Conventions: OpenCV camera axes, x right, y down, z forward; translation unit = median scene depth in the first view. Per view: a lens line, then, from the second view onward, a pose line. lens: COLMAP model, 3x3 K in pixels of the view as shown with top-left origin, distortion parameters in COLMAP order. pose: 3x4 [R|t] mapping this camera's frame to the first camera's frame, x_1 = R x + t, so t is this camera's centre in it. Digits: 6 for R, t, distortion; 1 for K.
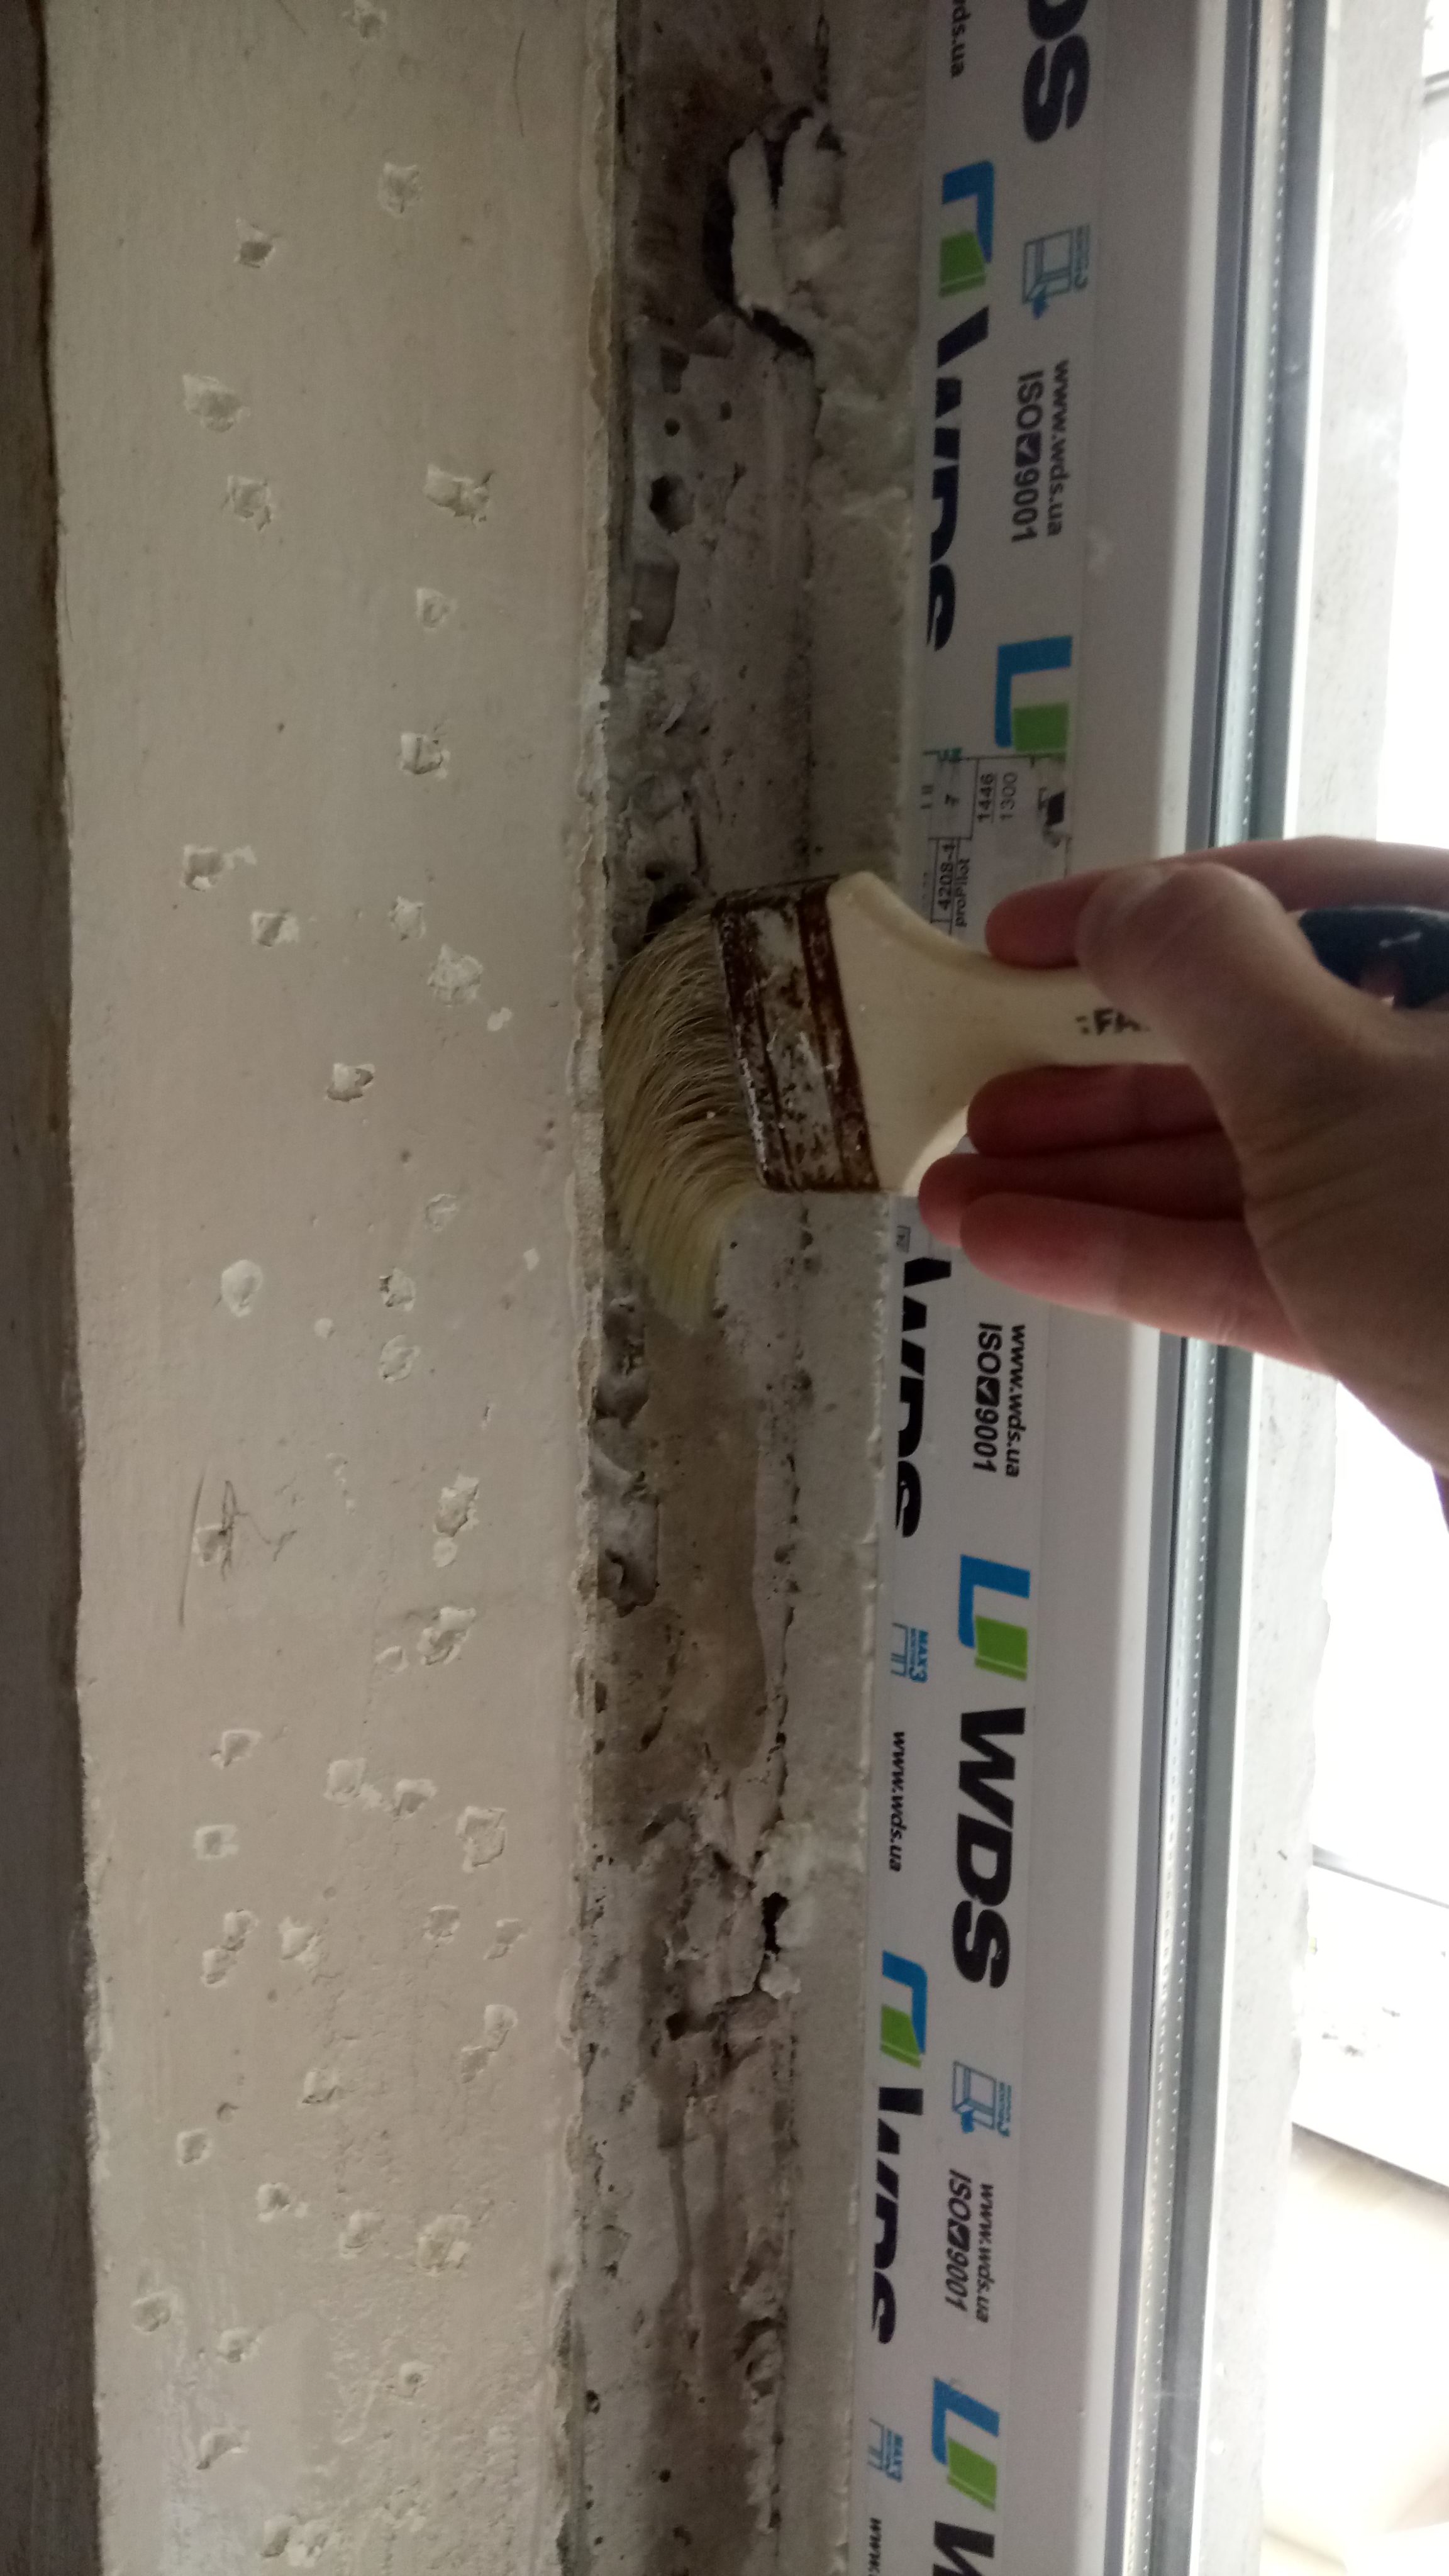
lens RADIAL K [[1955.5, 0, 699.8], [0, 1955.5, 1306.3], [0, 0, 1]] dist [0.118721, -0.200477]
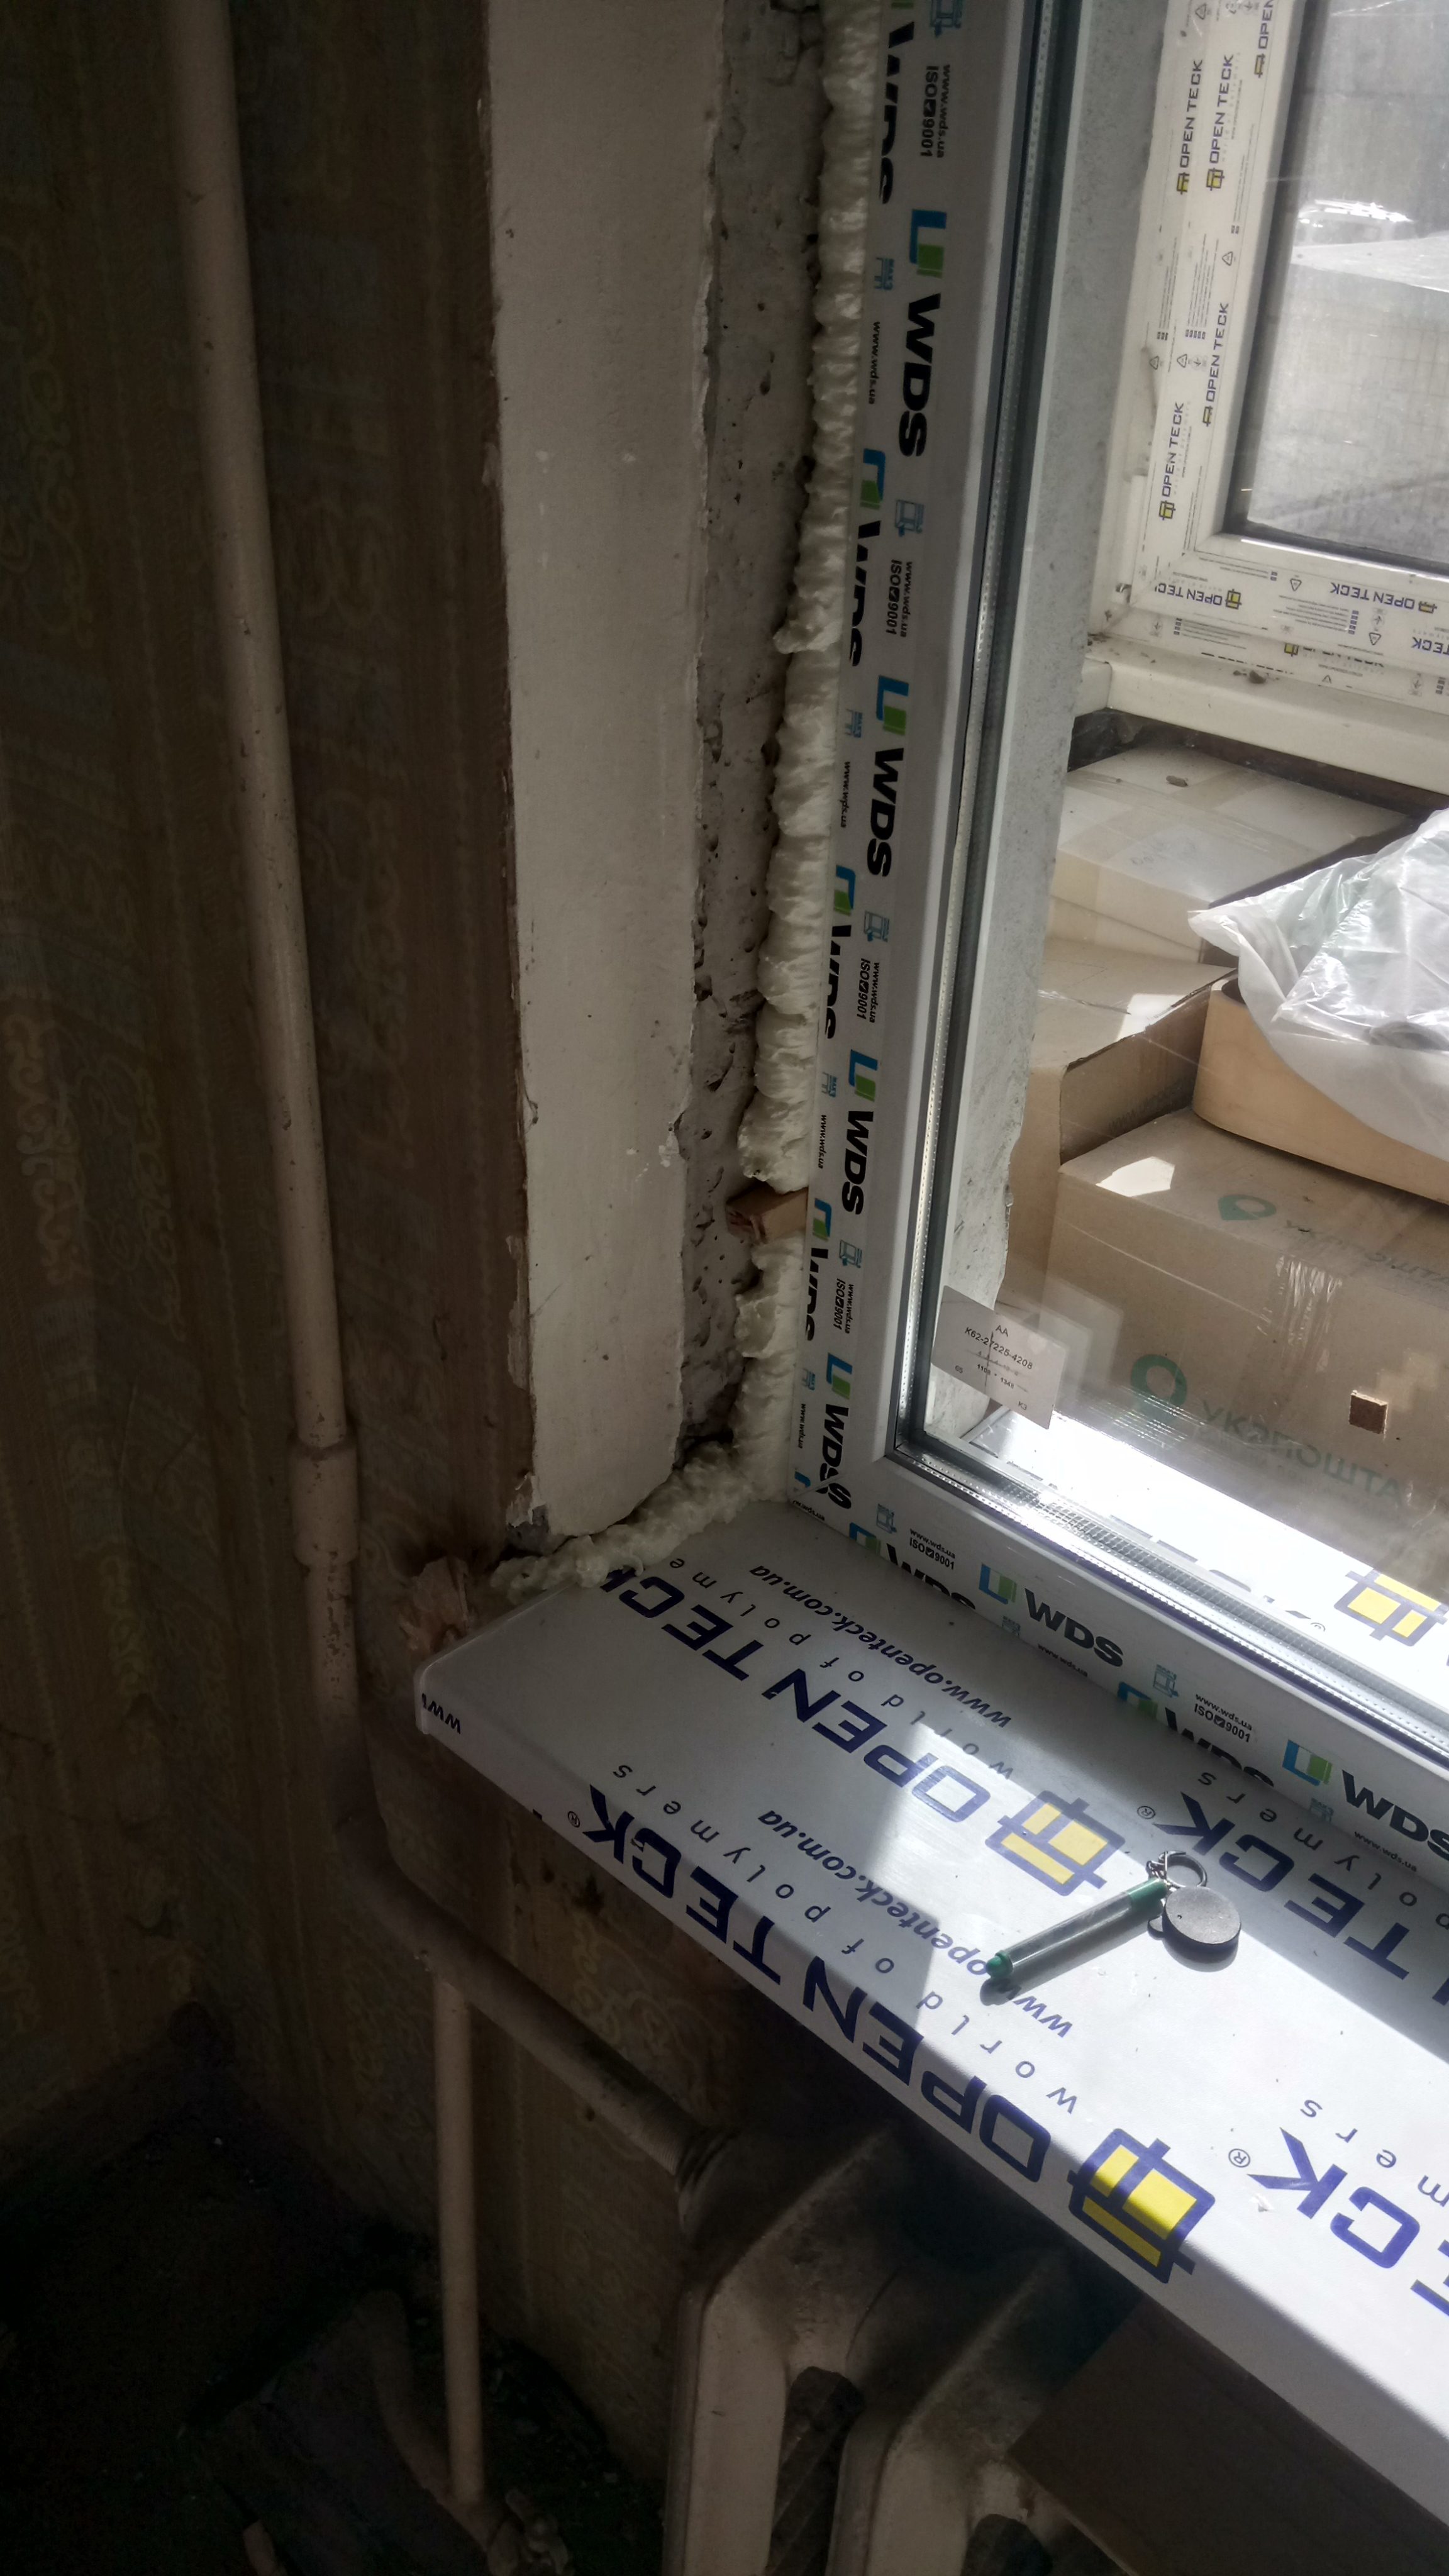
lens RADIAL K [[1971.5, 0, 705.0], [0, 1971.5, 1294.9], [0, 0, 1]] dist [0.128163, -0.239469]
pose [[0.999959, 0.009030, -0.000231, -0.066127], [-0.008104, 0.908153, 0.418560, 0.707041], [0.003990, -0.418542, 0.908189, -1.139685]]
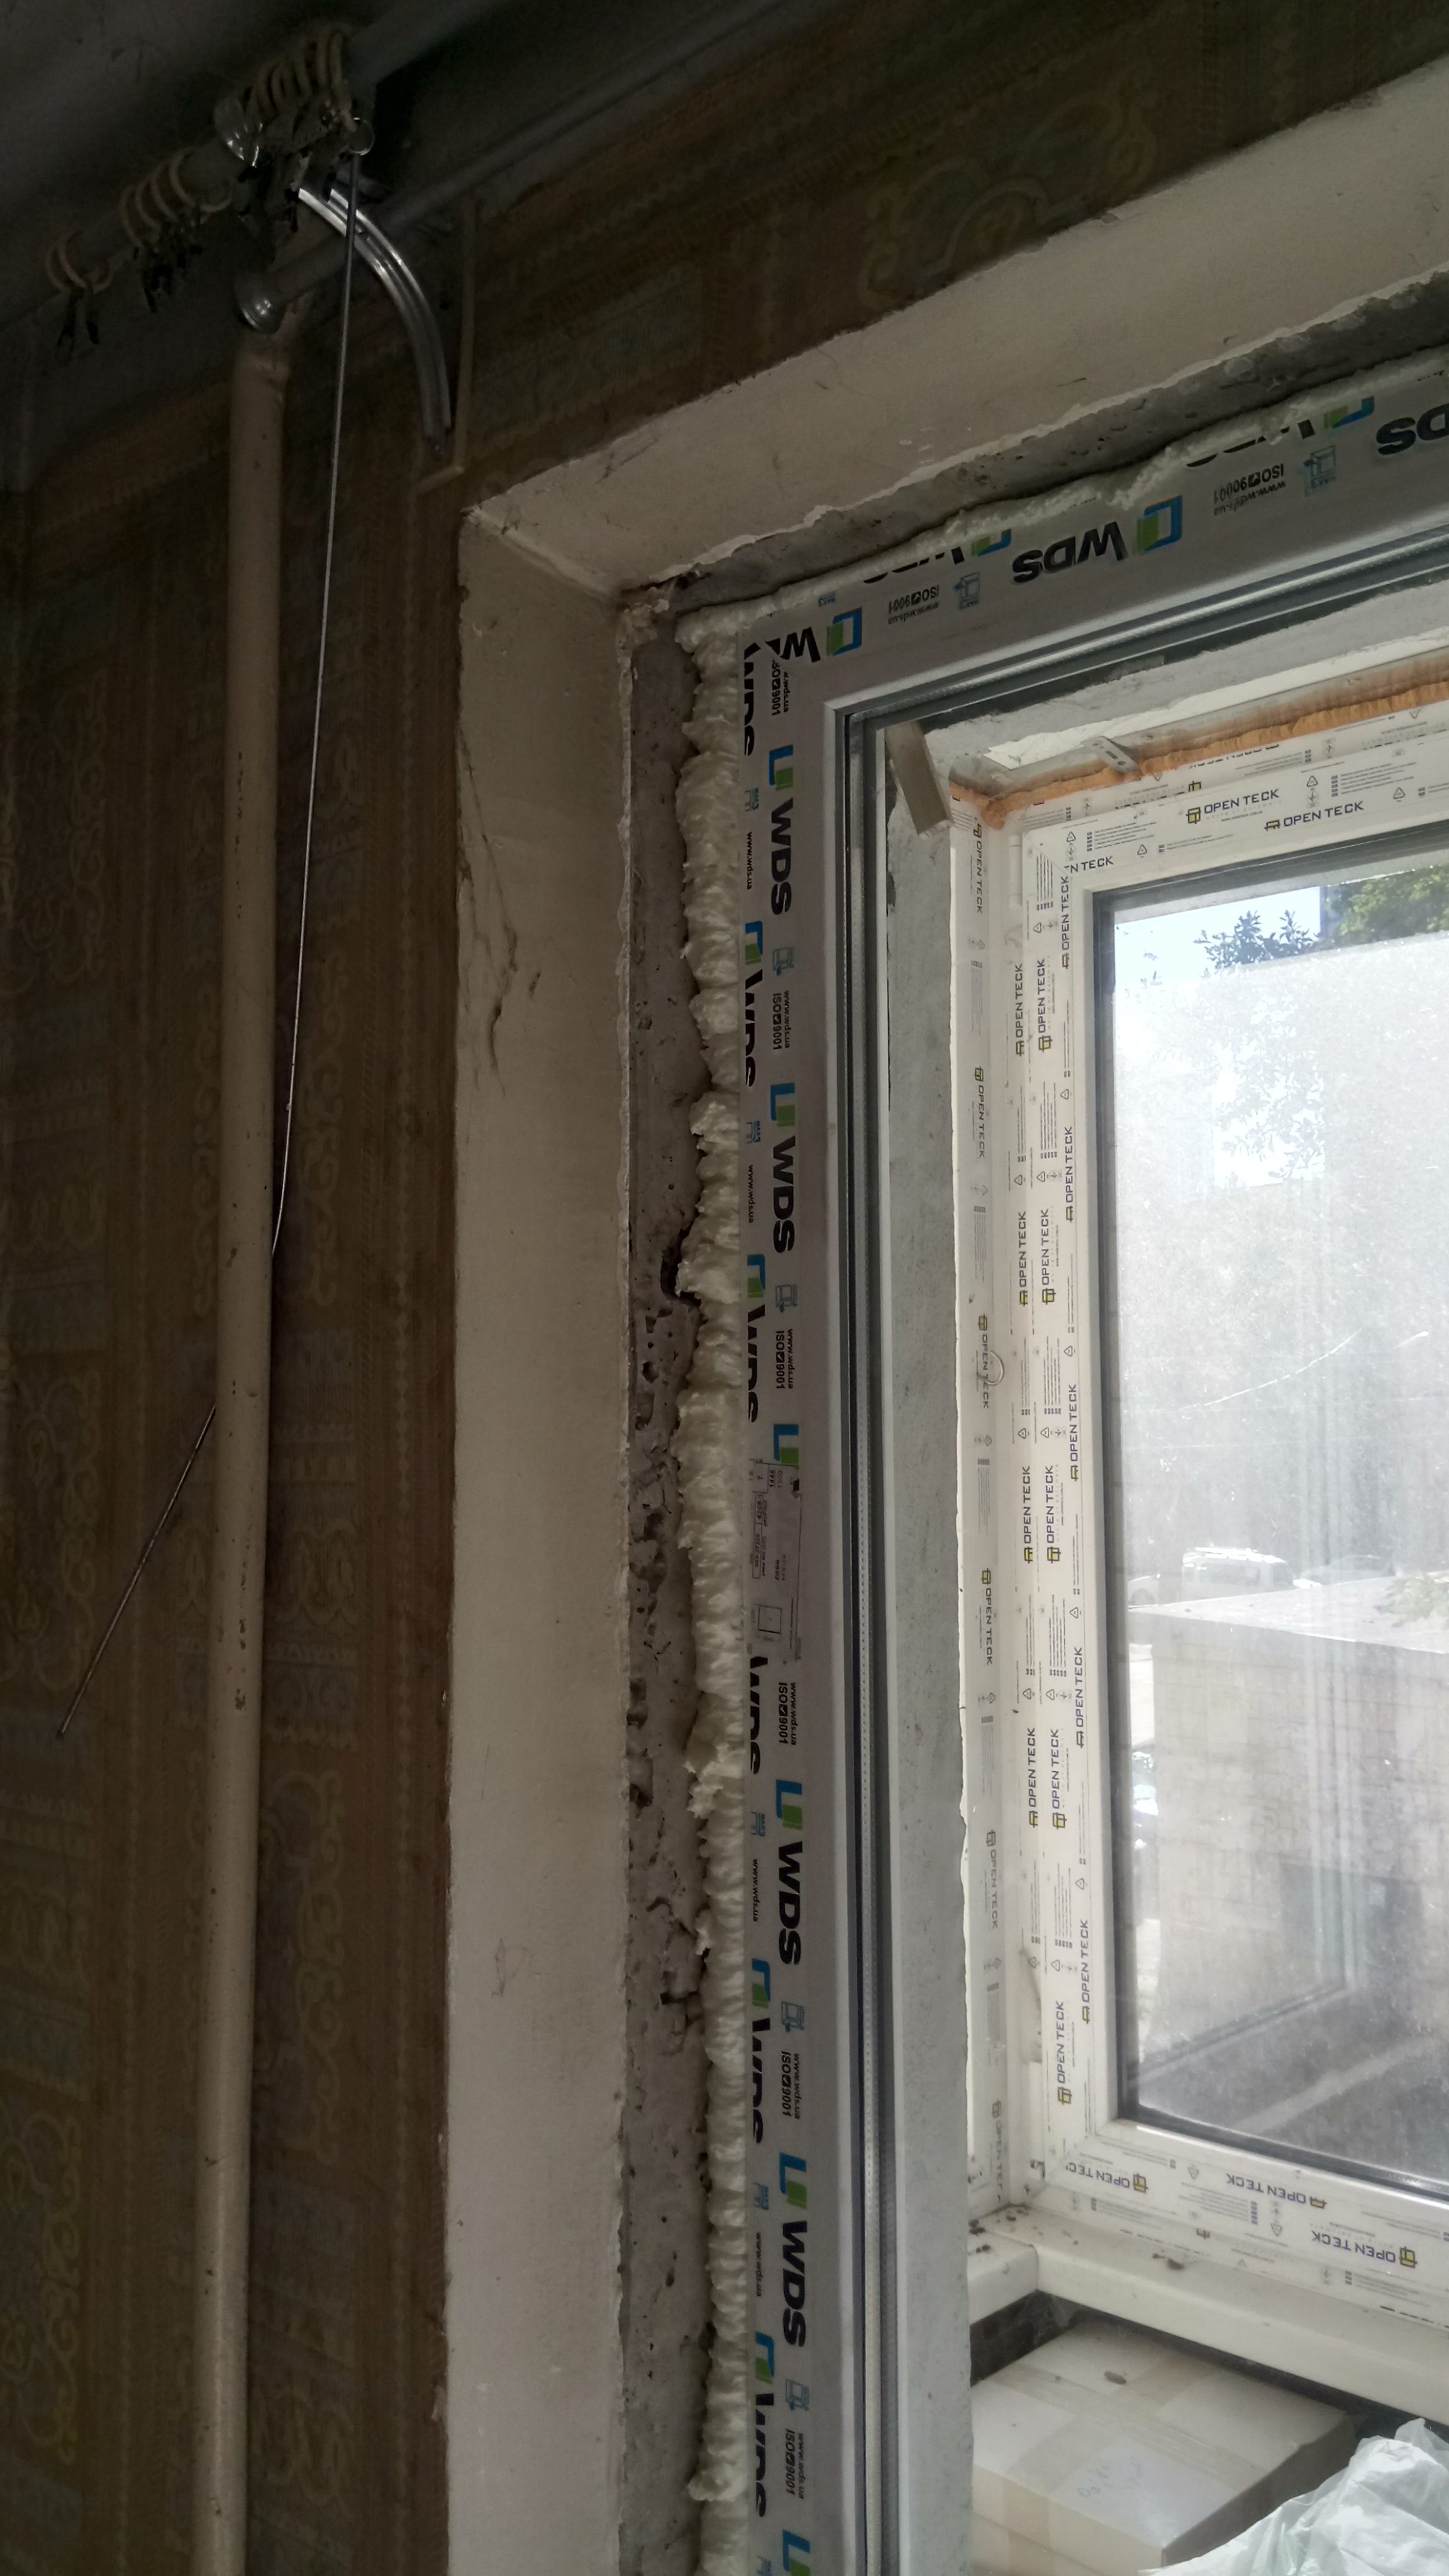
lens RADIAL K [[2017.9, 0, 677.2], [0, 2017.9, 1262.6], [0, 0, 1]] dist [0.097316, -0.185478]
pose [[0.999691, -0.021368, 0.012721, -0.010174], [0.023616, 0.976006, -0.216459, 0.041085], [-0.007791, 0.216693, 0.976209, -1.618867]]
